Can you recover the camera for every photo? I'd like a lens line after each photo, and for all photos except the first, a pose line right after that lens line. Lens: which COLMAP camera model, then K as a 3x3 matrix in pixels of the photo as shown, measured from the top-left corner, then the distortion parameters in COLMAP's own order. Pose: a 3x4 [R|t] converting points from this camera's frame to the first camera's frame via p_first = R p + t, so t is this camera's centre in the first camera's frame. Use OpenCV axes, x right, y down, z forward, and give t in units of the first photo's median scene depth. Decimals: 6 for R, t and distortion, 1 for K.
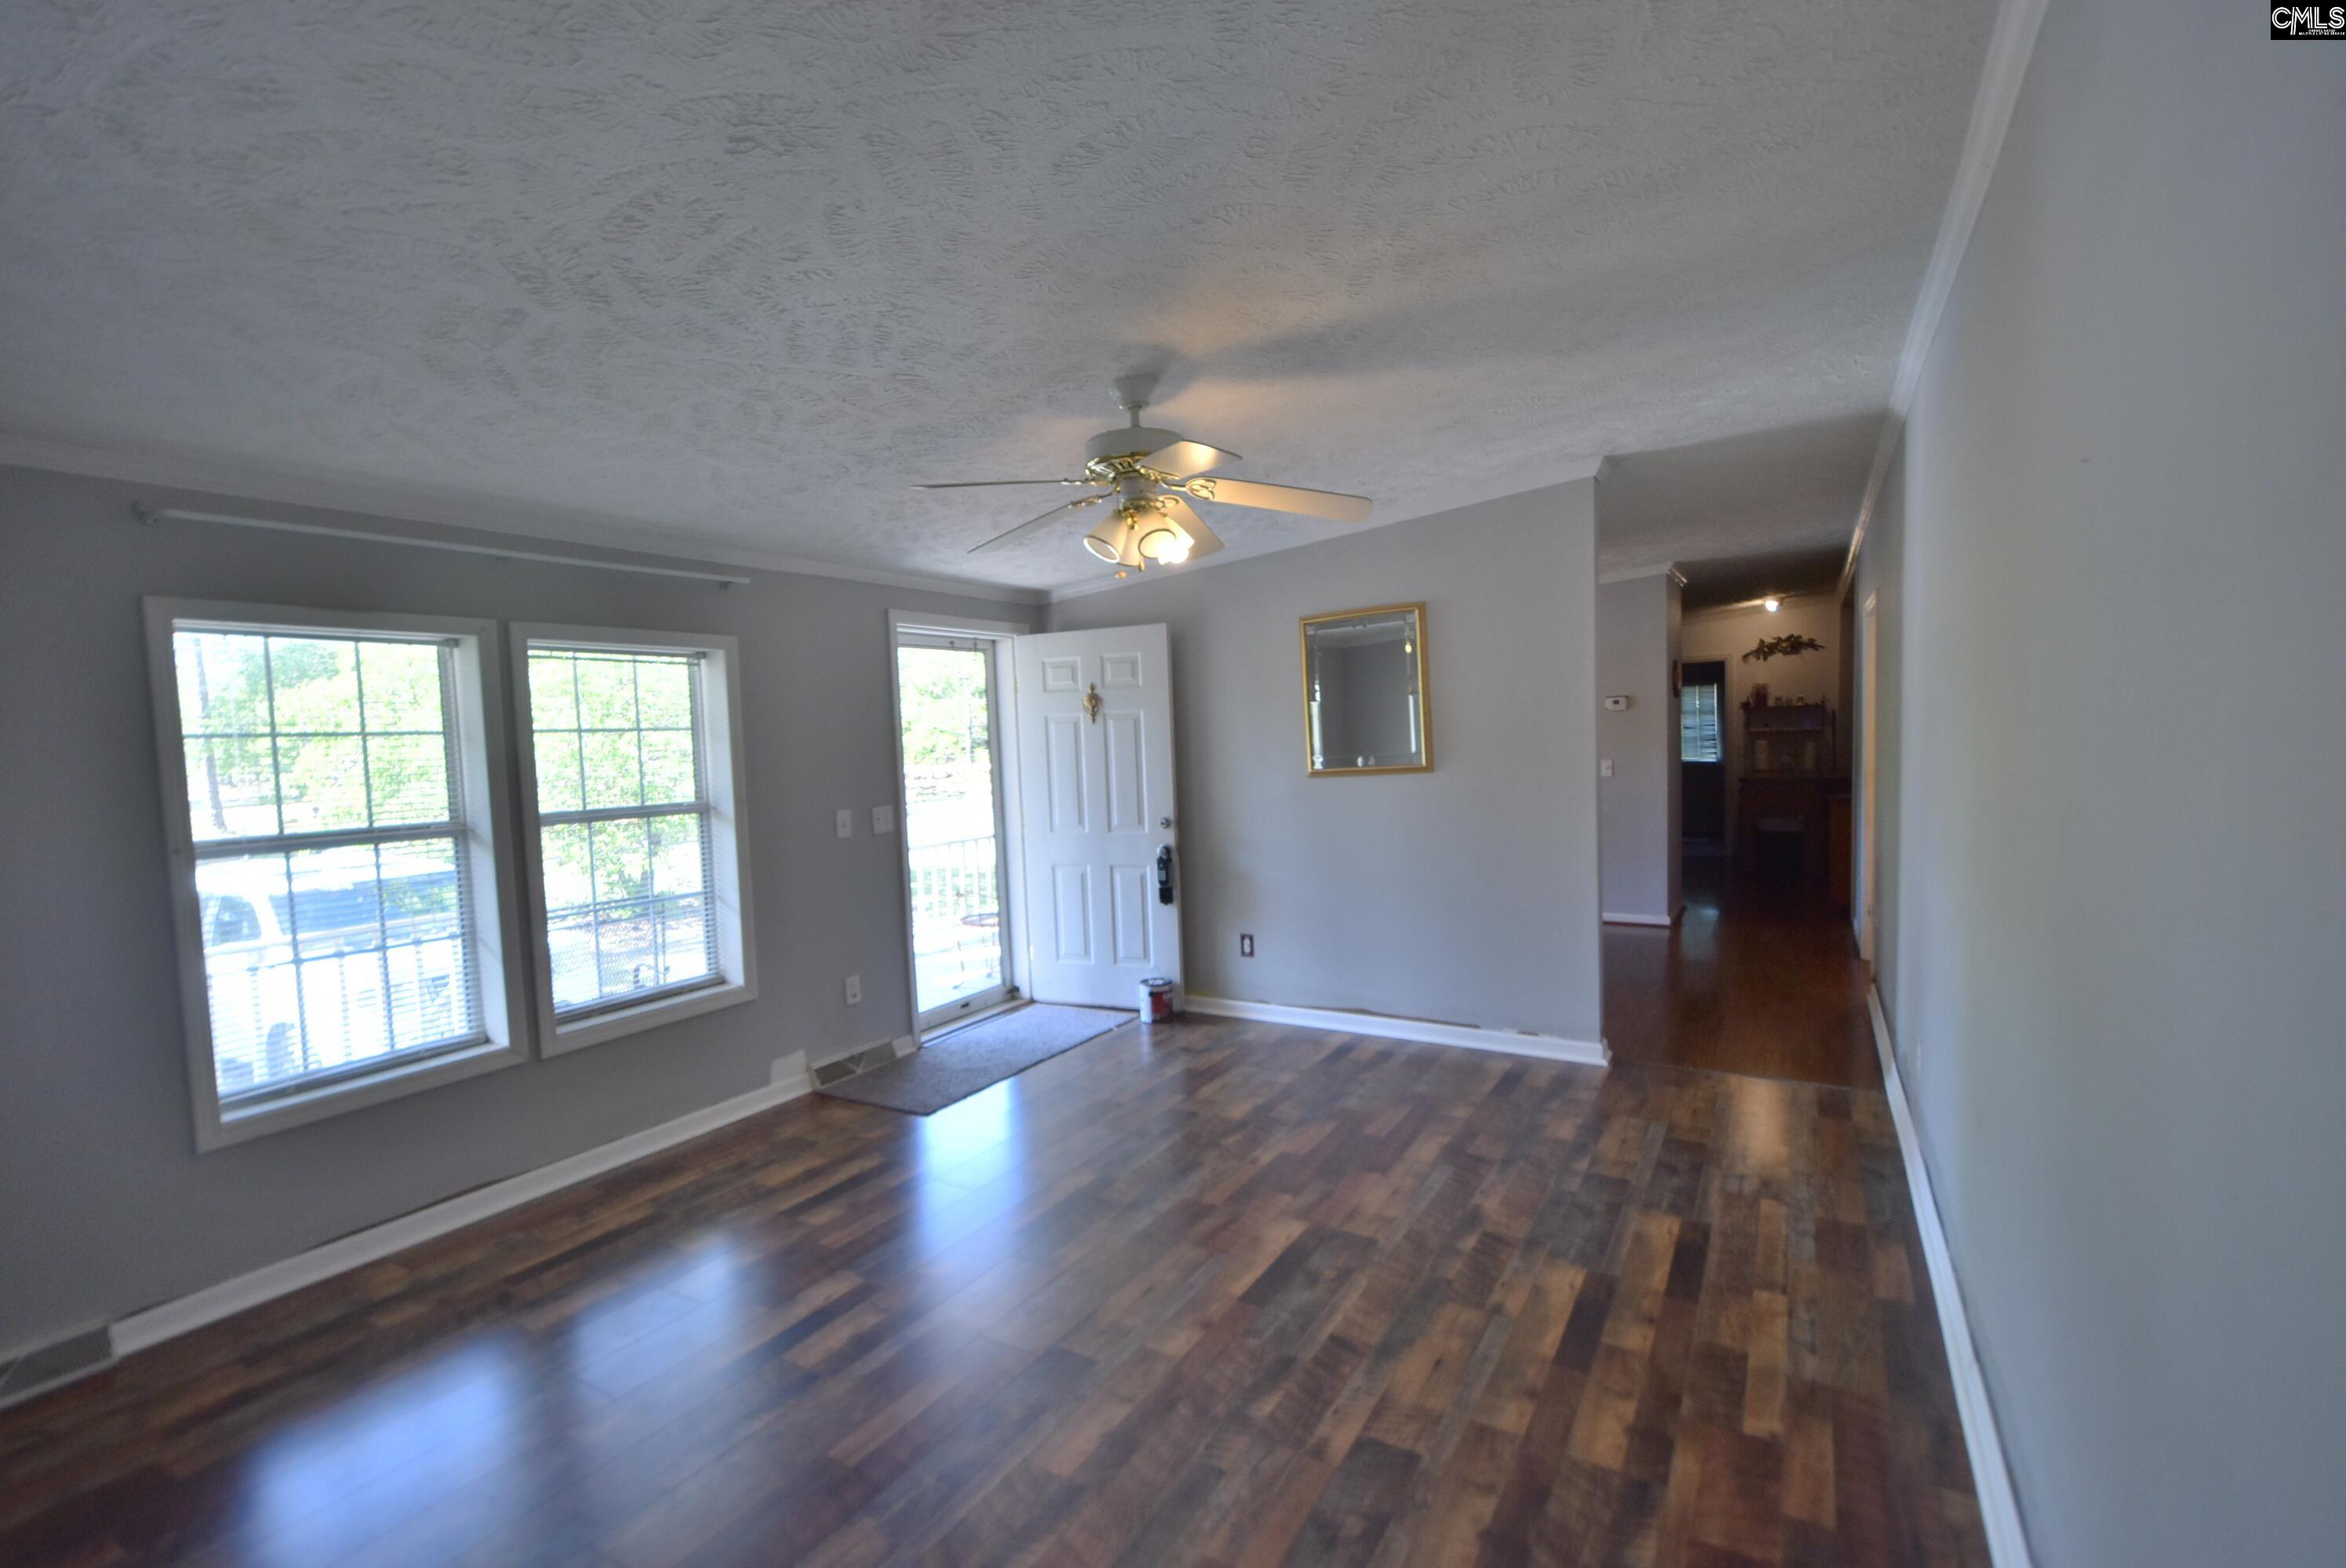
lens RADIAL K [[1031.9, 0, 1170.6], [0, 1031.9, 802.7], [0, 0, 1]] dist [0.000911, -0.004790]
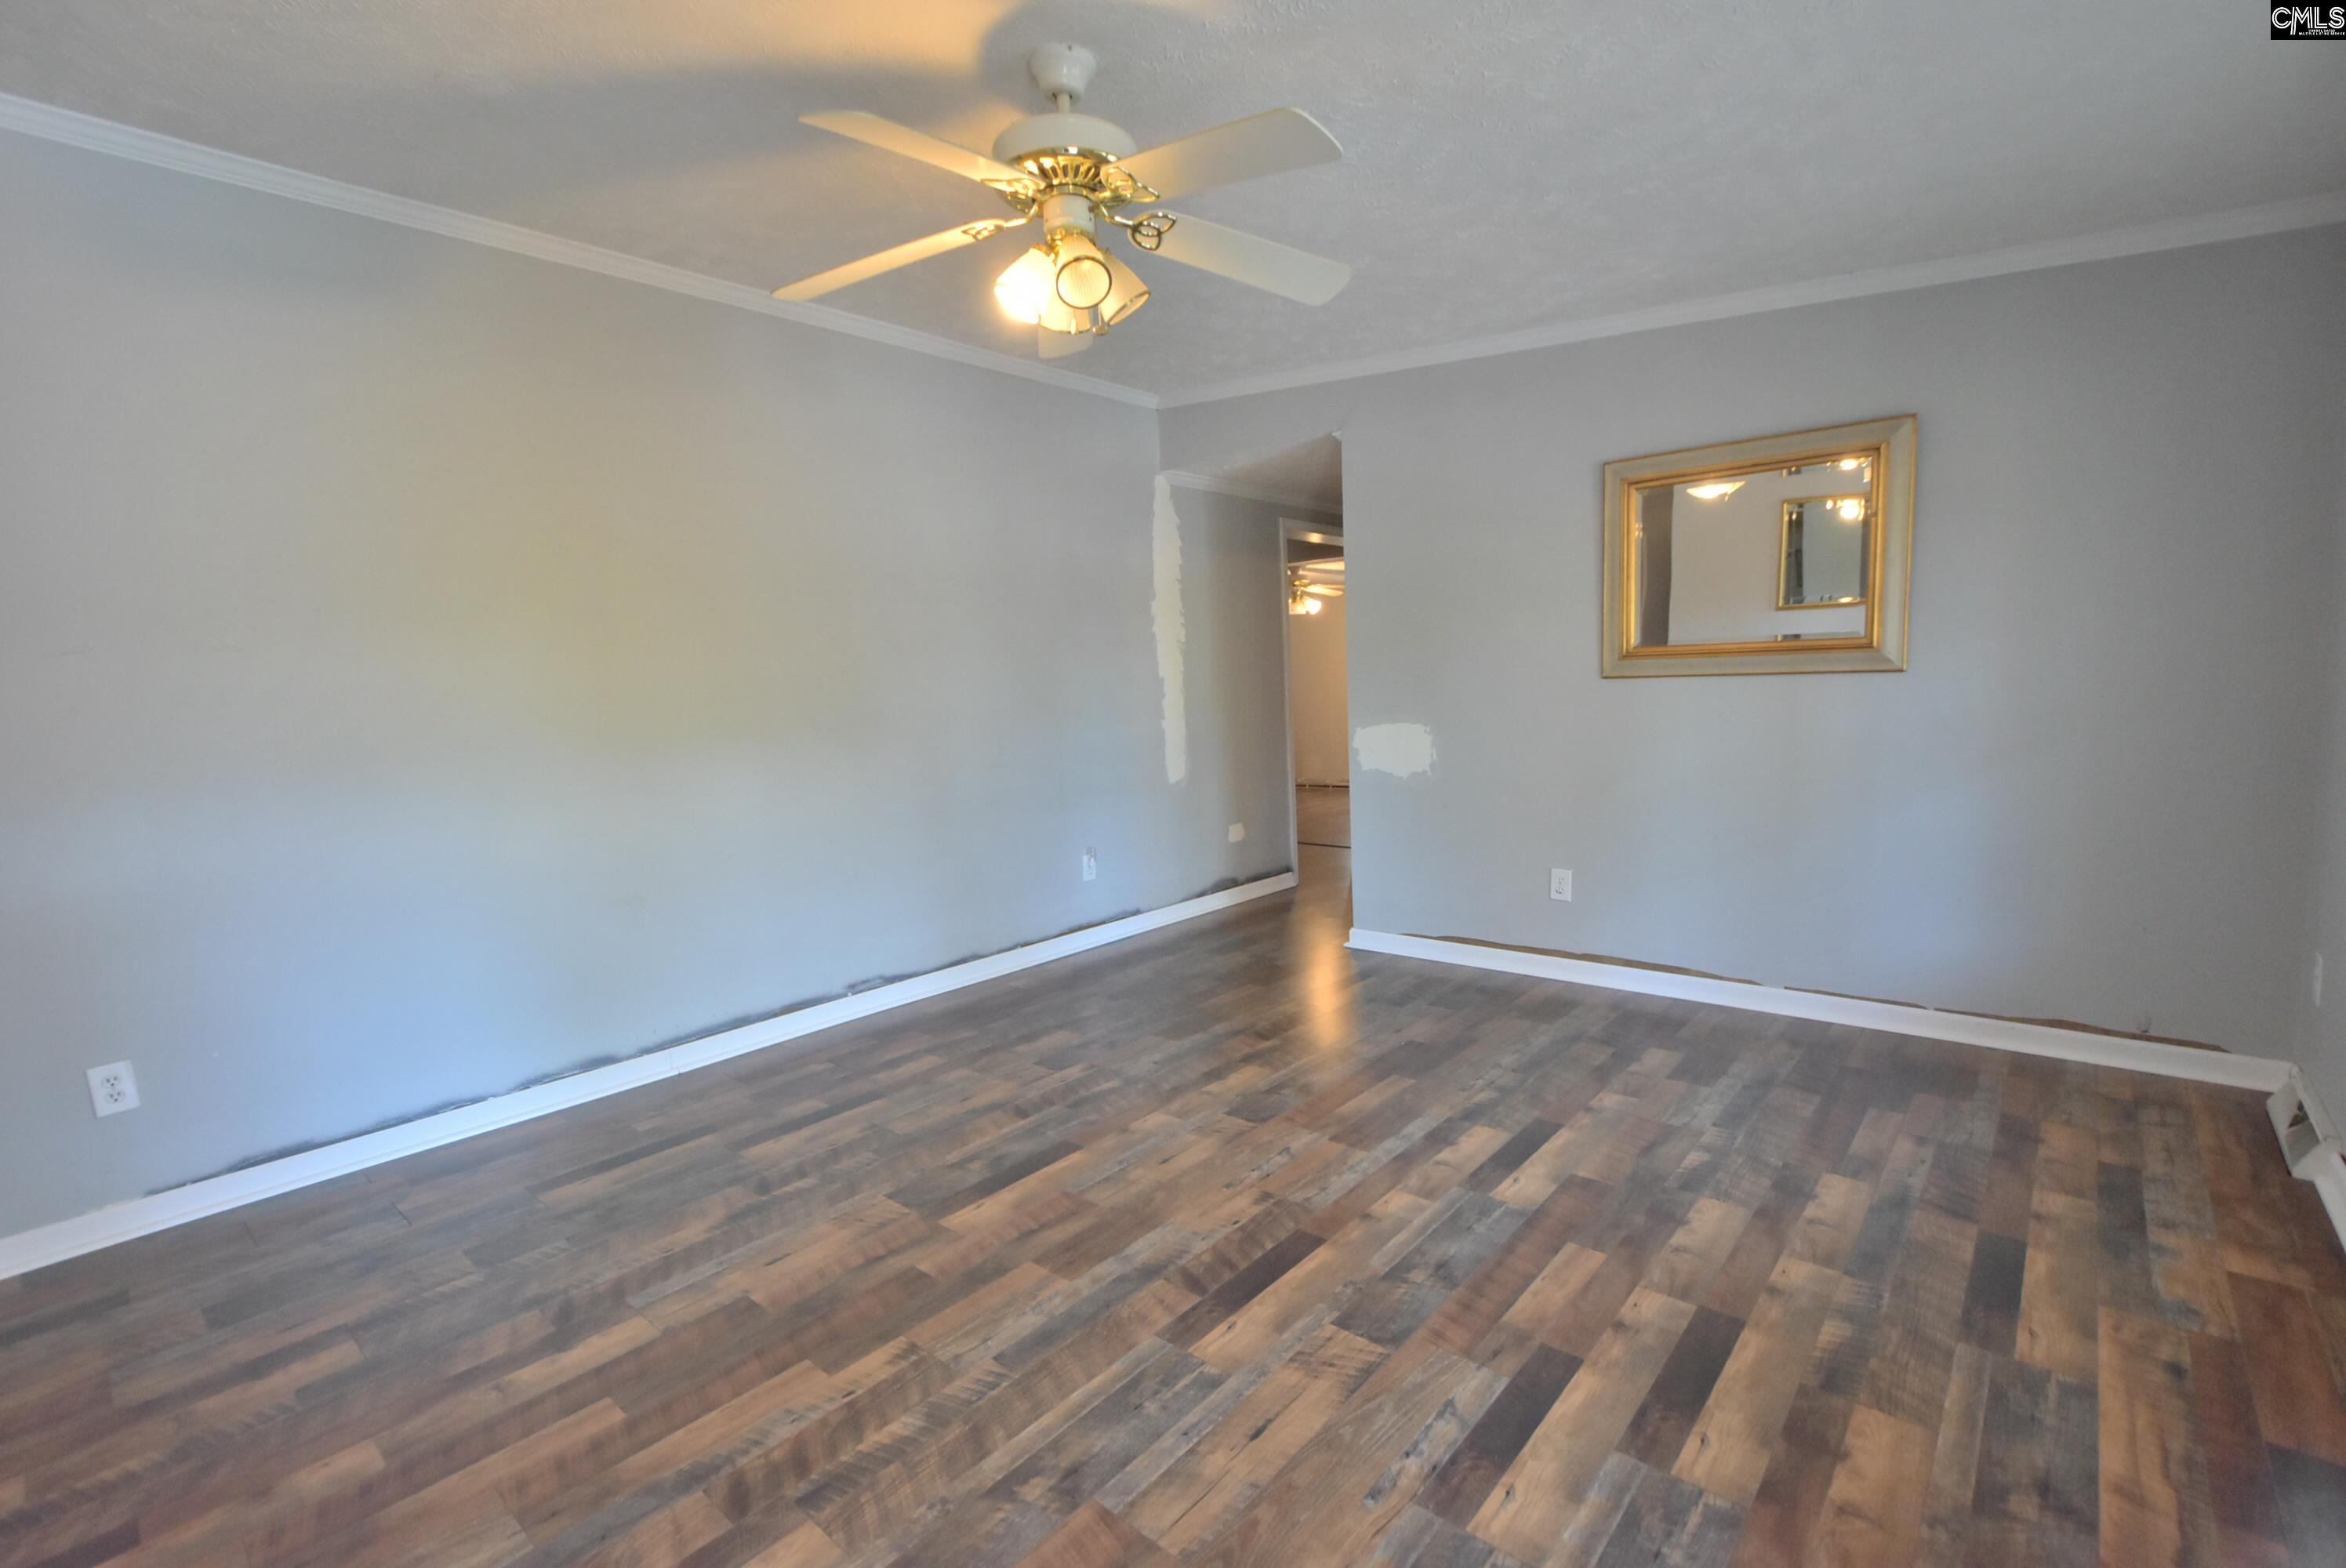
lens RADIAL K [[1031.9, 0, 1170.6], [0, 1031.9, 802.7], [0, 0, 1]] dist [0.000911, -0.004790]
pose [[-0.981886, 0.055901, 0.181039, -0.206368], [0.087374, 0.981417, 0.170842, -0.019738], [-0.168125, 0.183565, -0.968524, 1.763261]]
